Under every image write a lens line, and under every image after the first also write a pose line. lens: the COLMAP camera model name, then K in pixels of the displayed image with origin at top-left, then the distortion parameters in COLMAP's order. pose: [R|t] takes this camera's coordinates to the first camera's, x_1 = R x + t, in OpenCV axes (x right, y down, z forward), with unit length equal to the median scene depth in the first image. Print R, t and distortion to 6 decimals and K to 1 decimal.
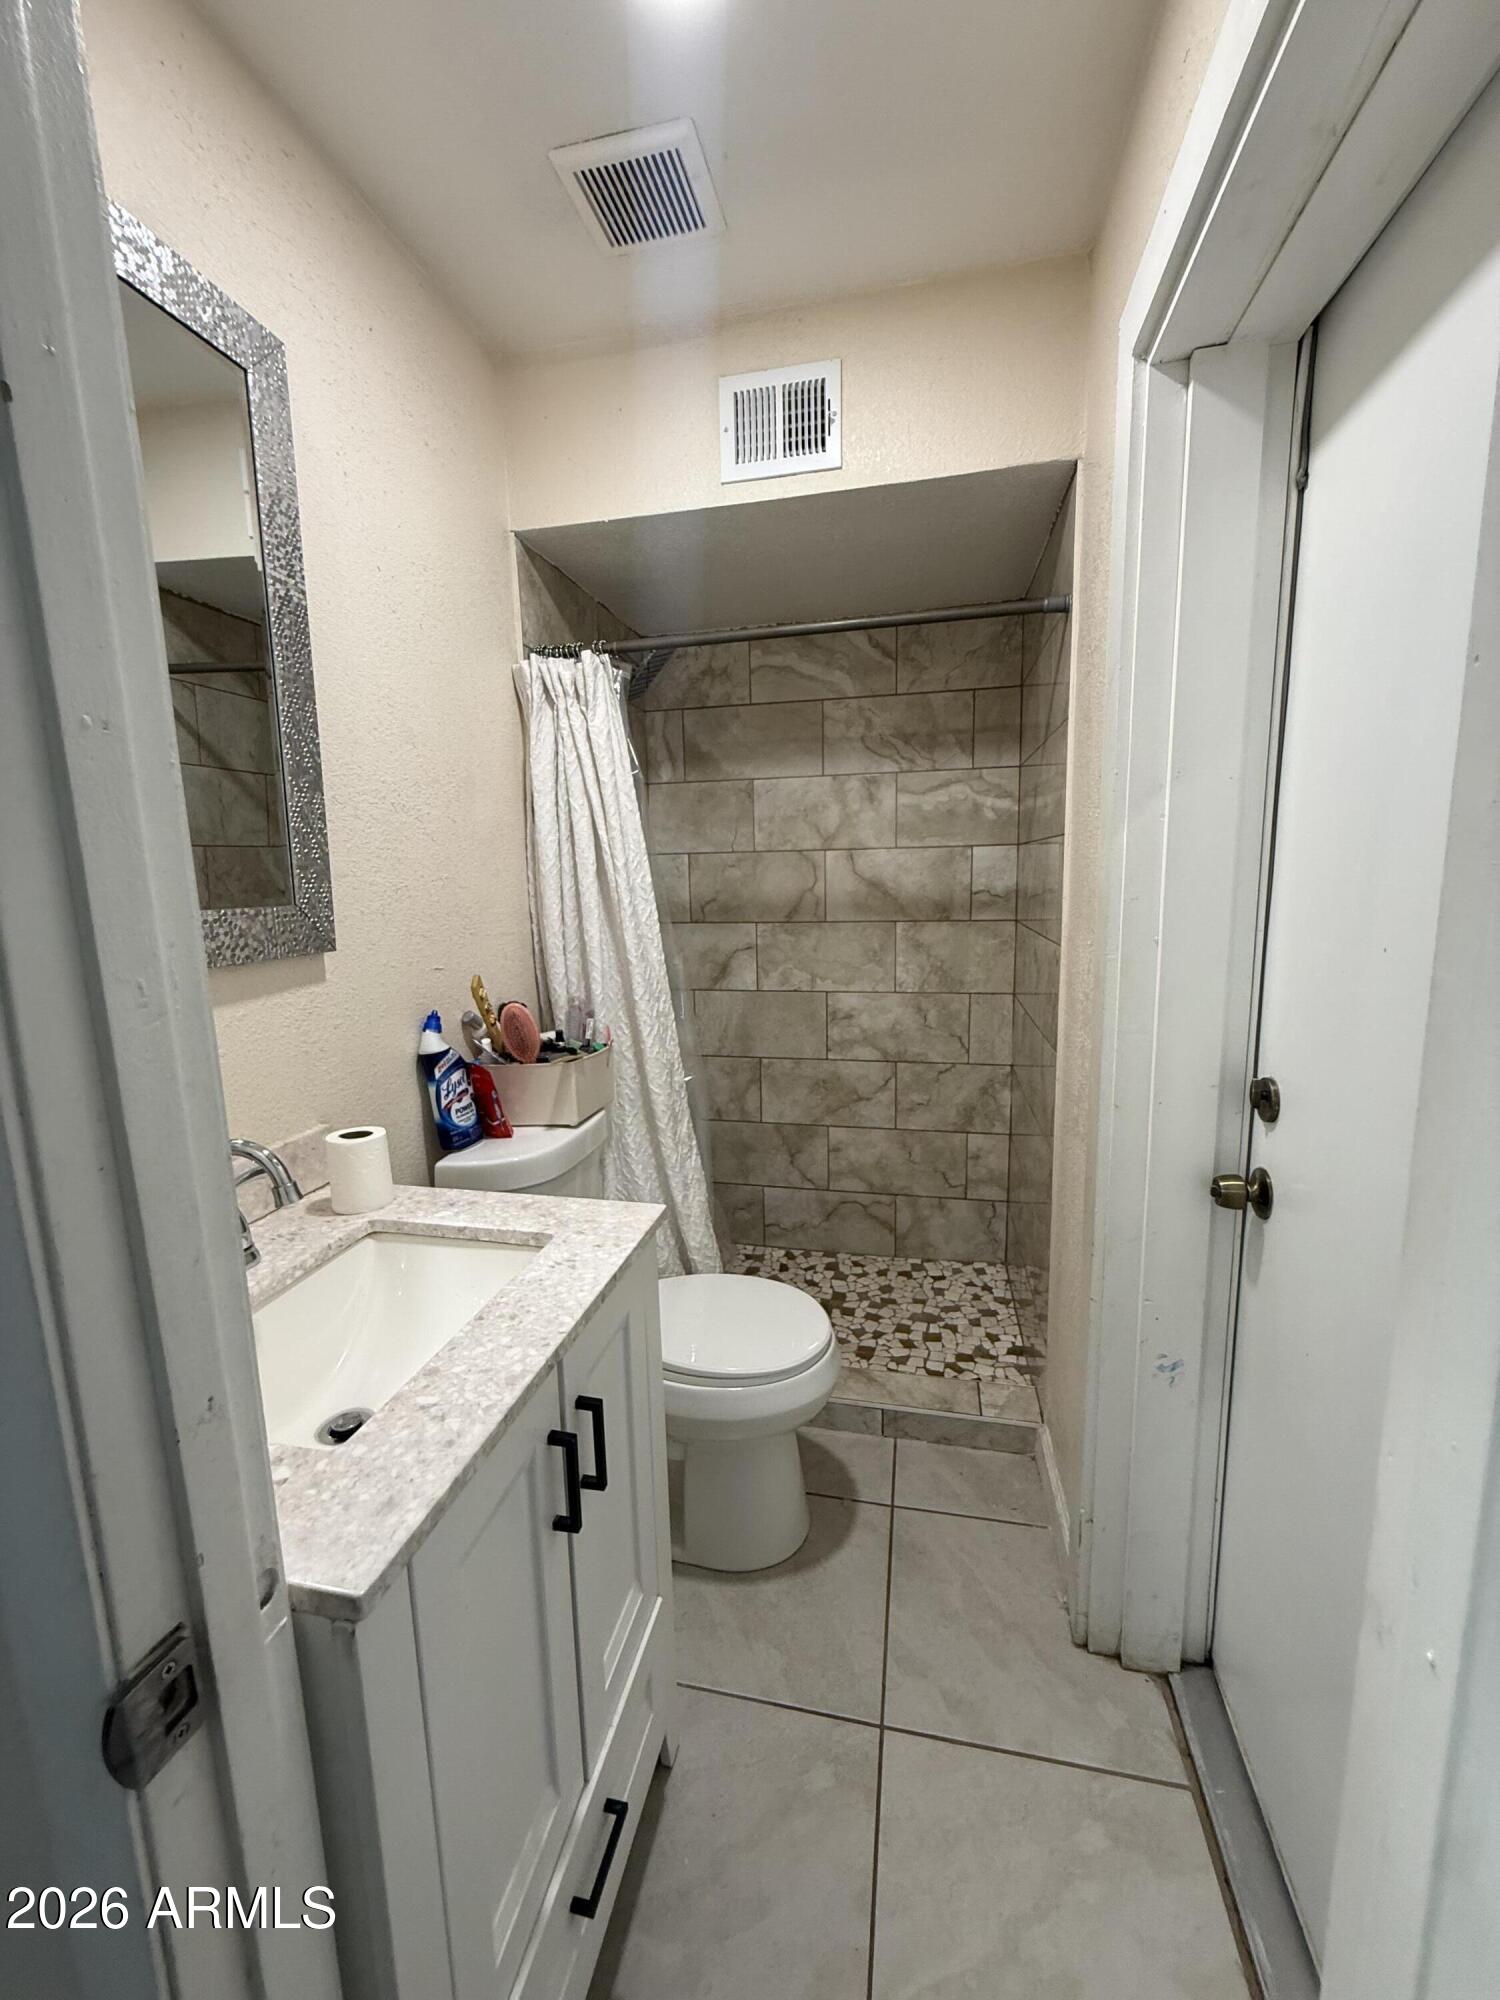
lens RADIAL K [[797.0, 0, 747.1], [0, 797.0, 995.6], [0, 0, 1]] dist [-0.000232, 0.000487]
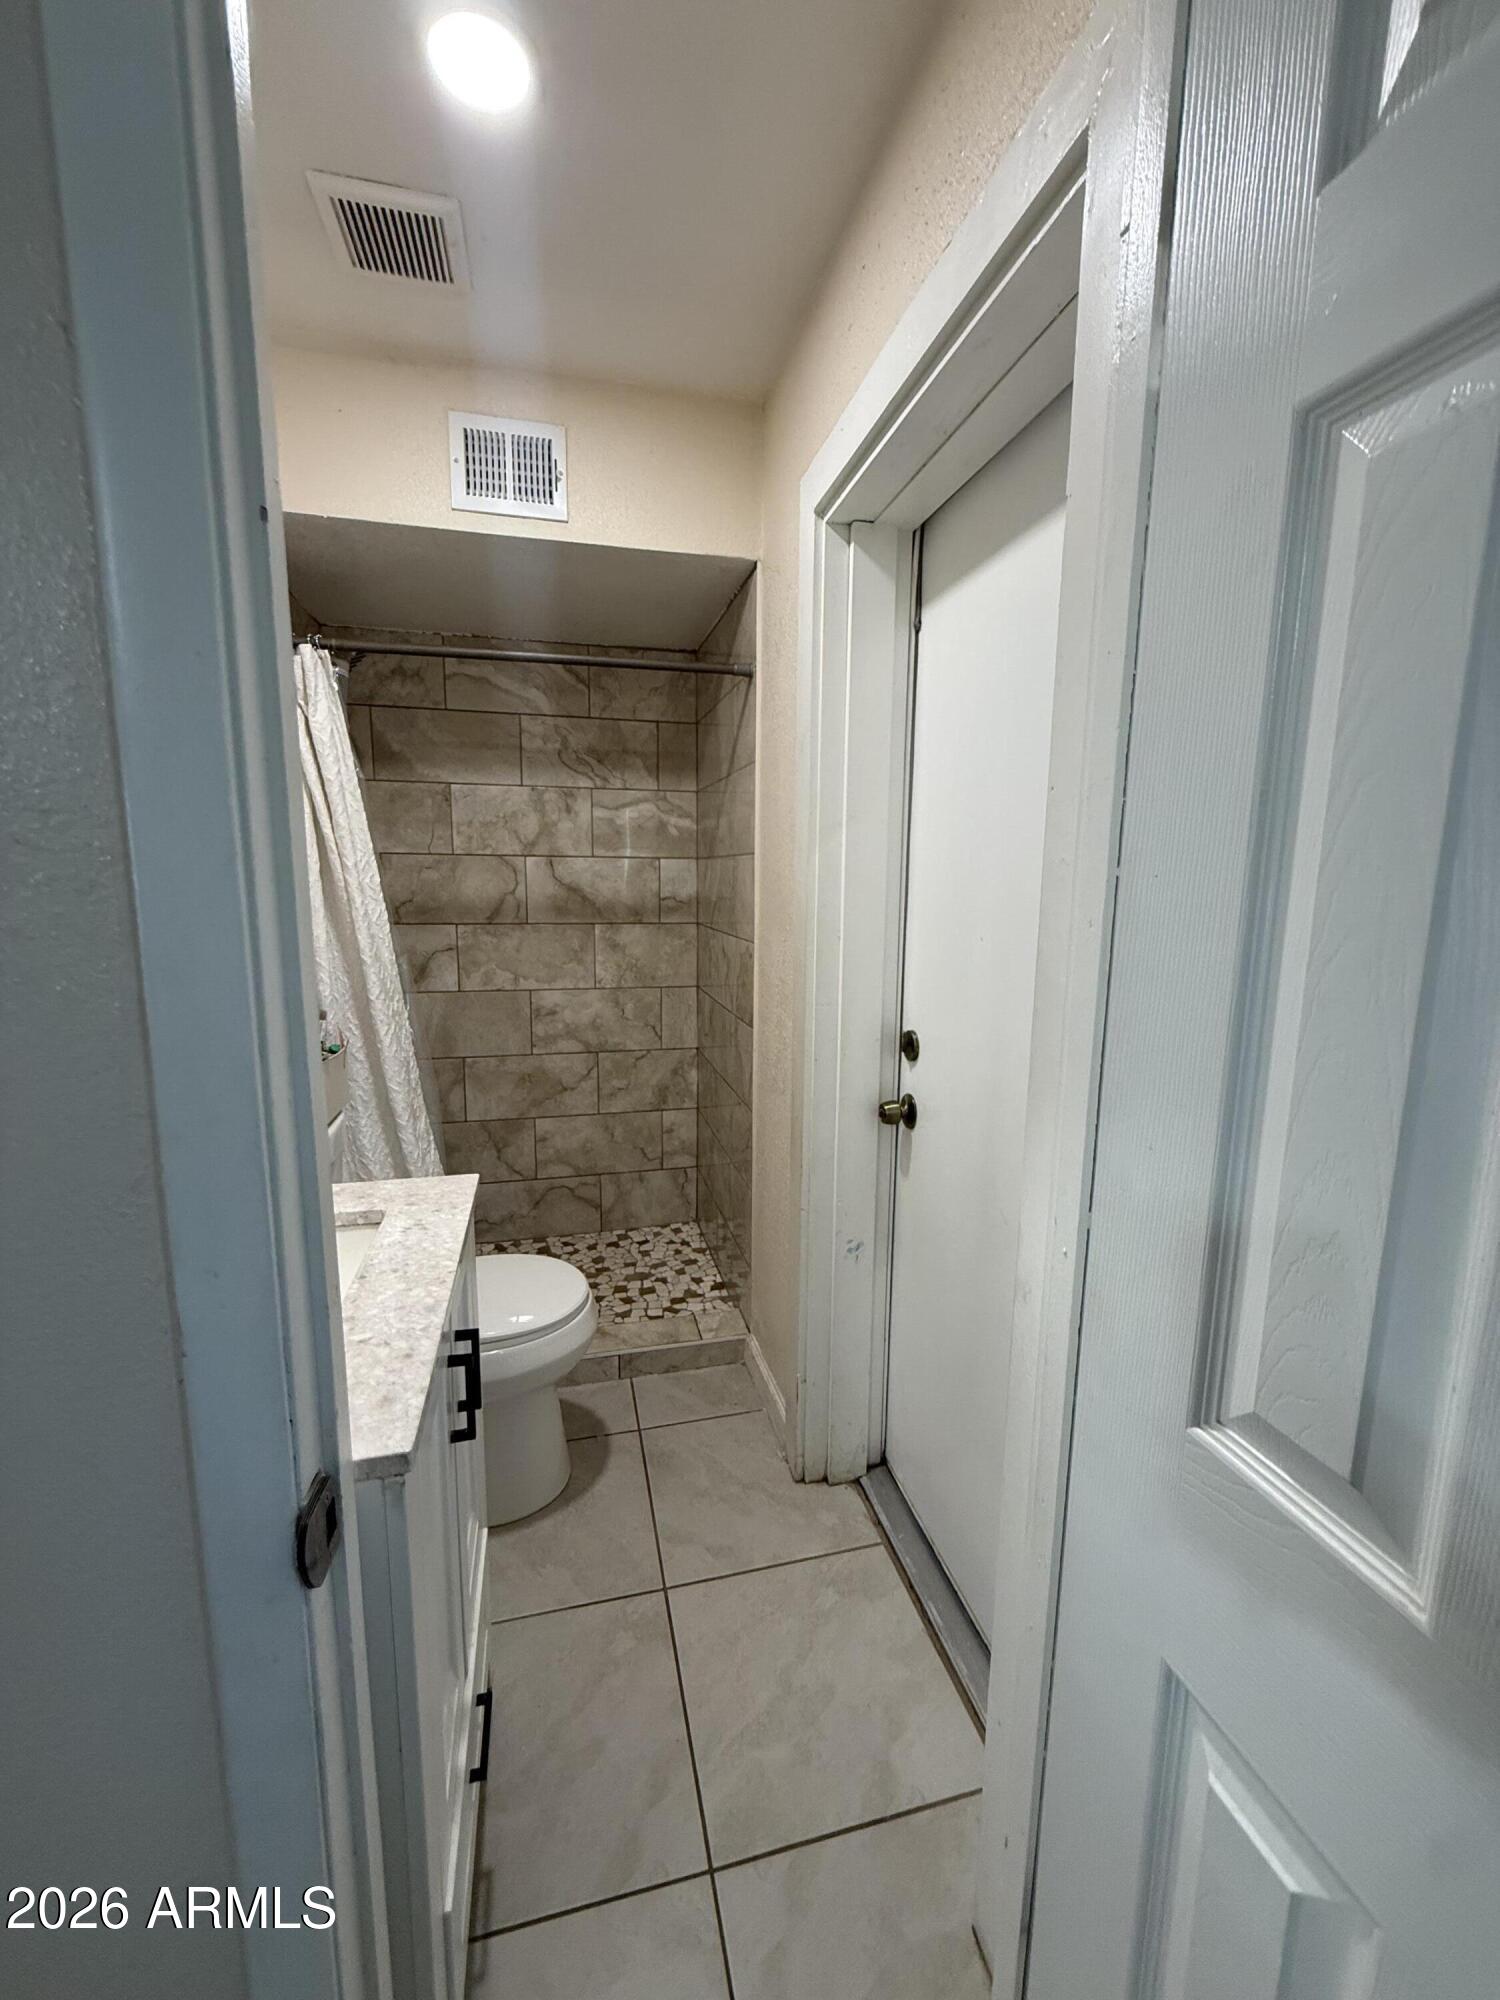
lens RADIAL K [[797.0, 0, 747.1], [0, 797.0, 995.6], [0, 0, 1]] dist [-0.000232, 0.000487]
pose [[0.897475, -0.034658, 0.439701, -0.116817], [0.037703, 0.999287, 0.001810, 0.012388], [-0.439451, 0.014954, 0.898142, -0.080307]]
